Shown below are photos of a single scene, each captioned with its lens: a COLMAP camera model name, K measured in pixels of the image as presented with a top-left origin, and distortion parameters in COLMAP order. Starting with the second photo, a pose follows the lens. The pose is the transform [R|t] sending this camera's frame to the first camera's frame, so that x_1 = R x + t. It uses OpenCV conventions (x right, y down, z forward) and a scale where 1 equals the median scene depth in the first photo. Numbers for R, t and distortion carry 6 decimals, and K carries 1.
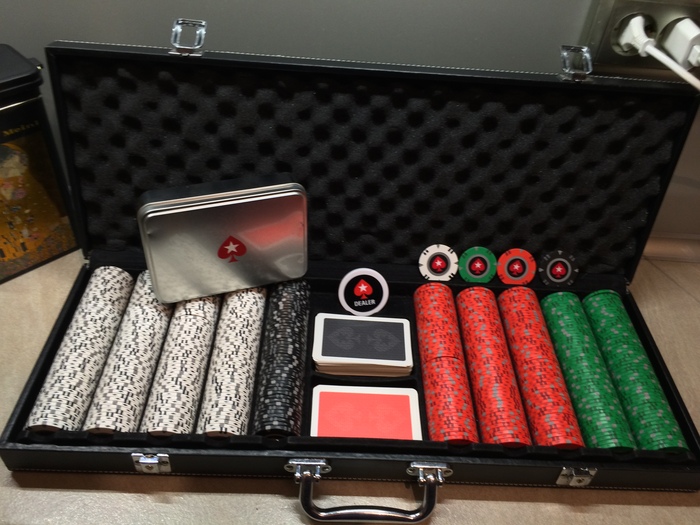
lens RADIAL K [[611.8, 0, 353.0], [0, 611.8, 275.0], [0, 0, 1]] dist [0.074676, -0.122130]
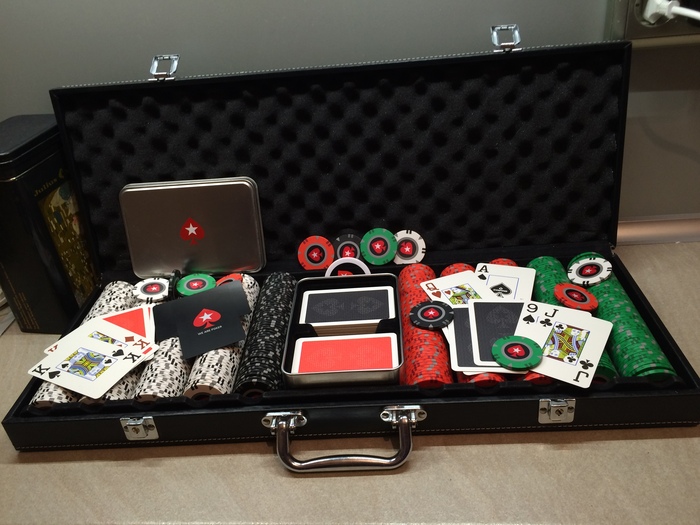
lens RADIAL K [[611.8, 0, 353.0], [0, 611.8, 275.0], [0, 0, 1]] dist [0.074676, -0.122130]
pose [[0.986483, -0.123161, -0.108086, 0.166997], [0.102297, 0.978159, -0.180941, 0.254290], [0.128010, 0.167438, 0.977537, -0.043618]]
